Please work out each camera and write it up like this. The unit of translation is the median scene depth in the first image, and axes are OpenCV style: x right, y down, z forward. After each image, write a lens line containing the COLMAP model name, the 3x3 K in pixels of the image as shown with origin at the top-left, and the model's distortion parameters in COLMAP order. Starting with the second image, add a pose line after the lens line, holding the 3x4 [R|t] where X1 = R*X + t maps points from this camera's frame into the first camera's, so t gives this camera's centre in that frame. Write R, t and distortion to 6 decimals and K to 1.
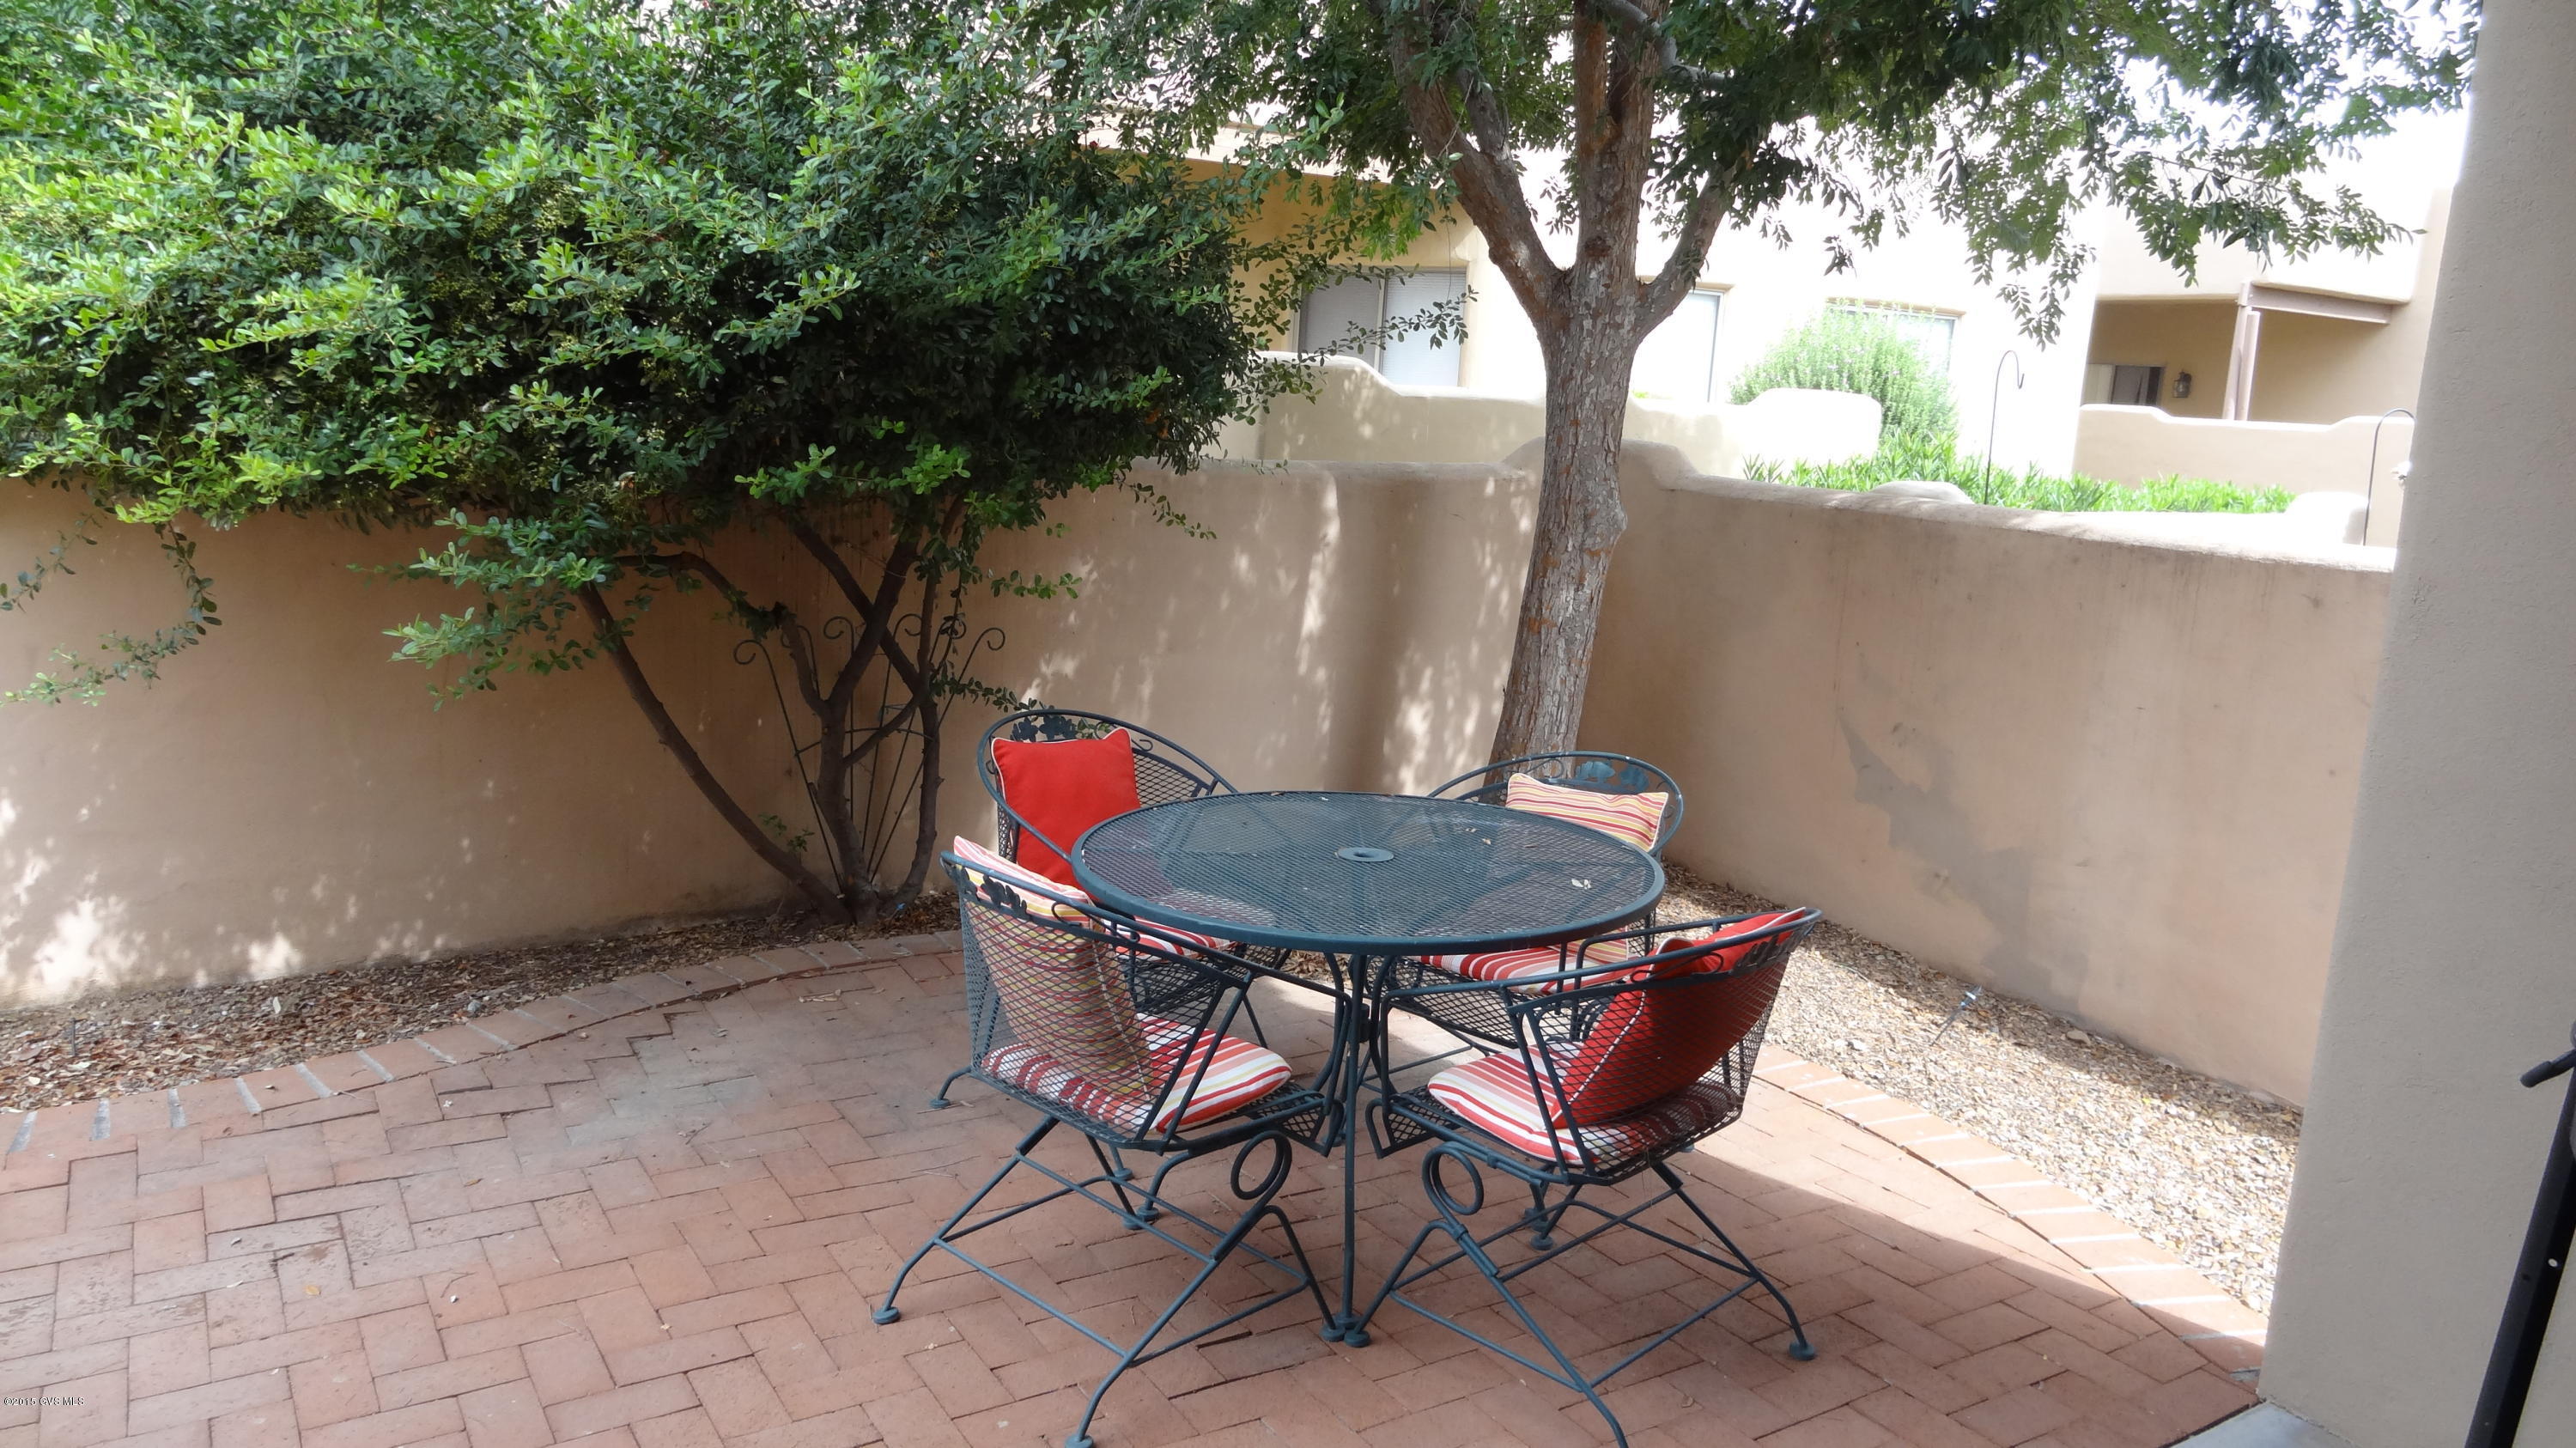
lens RADIAL K [[1794.2, 0, 1291.4], [0, 1794.2, 726.4], [0, 0, 1]] dist [0.004878, -0.000264]
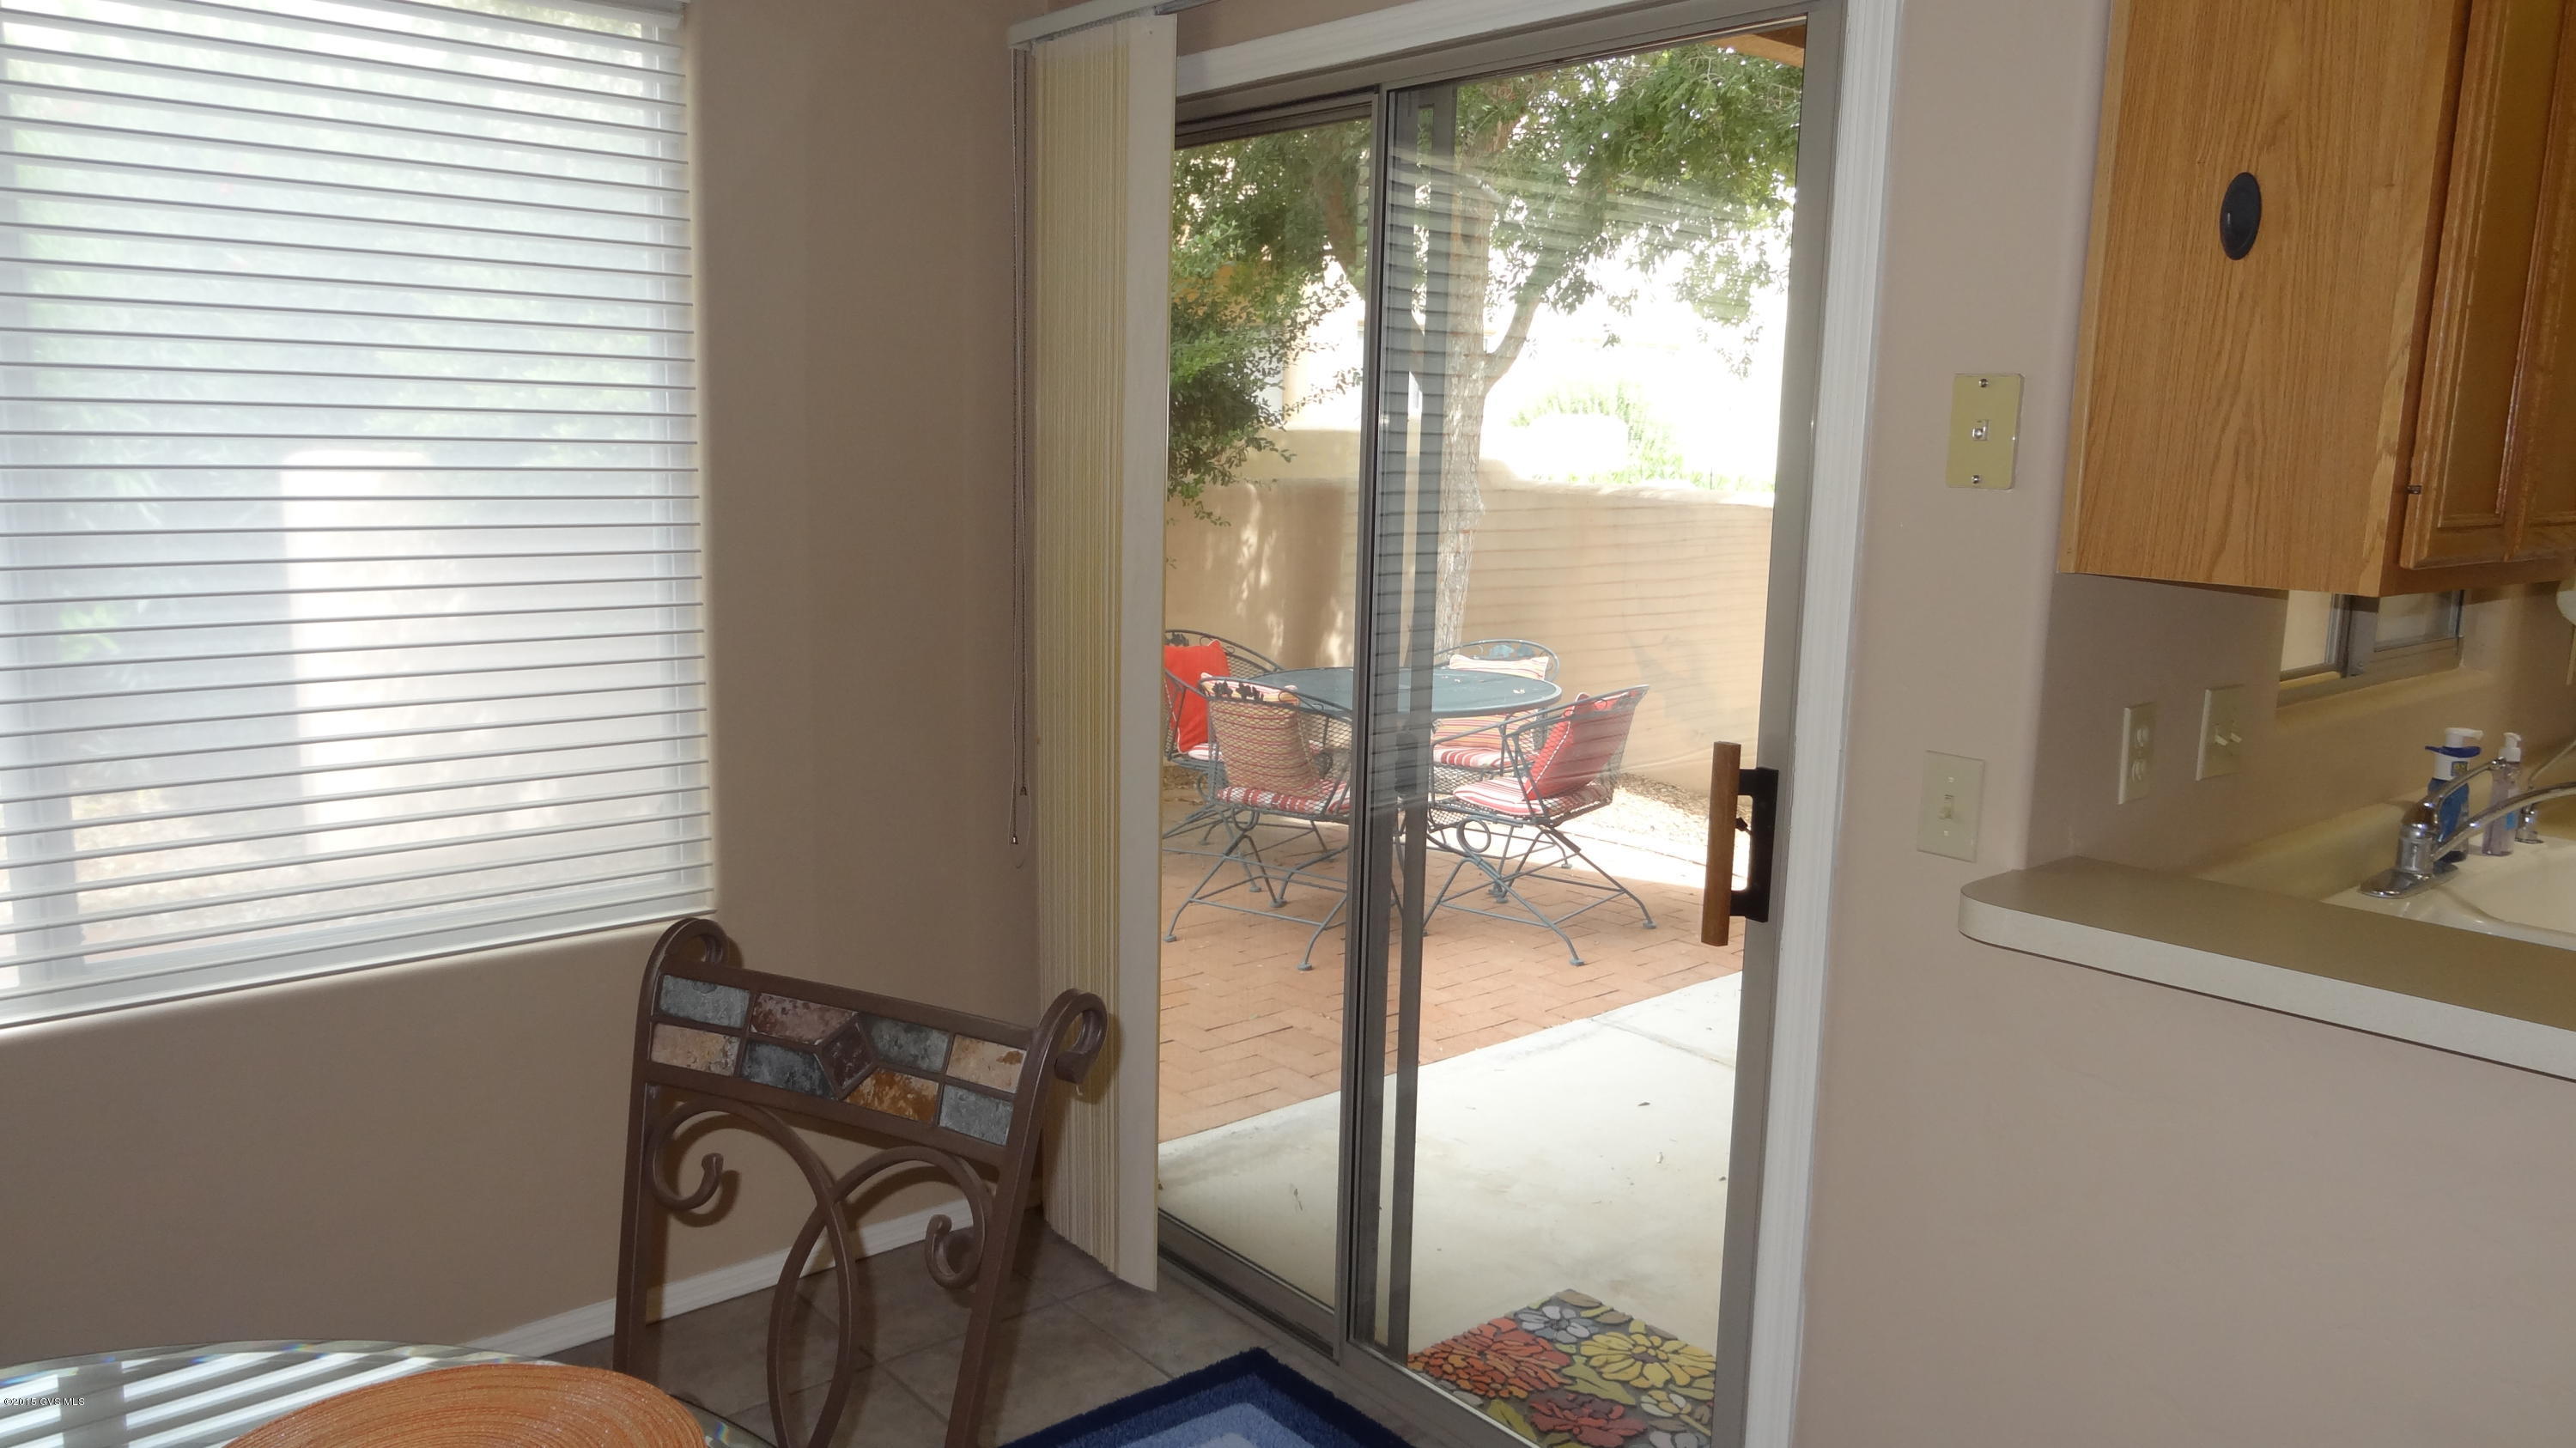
lens RADIAL K [[1794.2, 0, 1285.2], [0, 1794.2, 725.1], [0, 0, 1]] dist [0.004878, -0.000264]
pose [[0.989570, -0.051863, 0.134391, -0.203859], [0.054169, 0.998440, -0.013554, 0.083182], [-0.133479, 0.020693, 0.990836, -0.498570]]
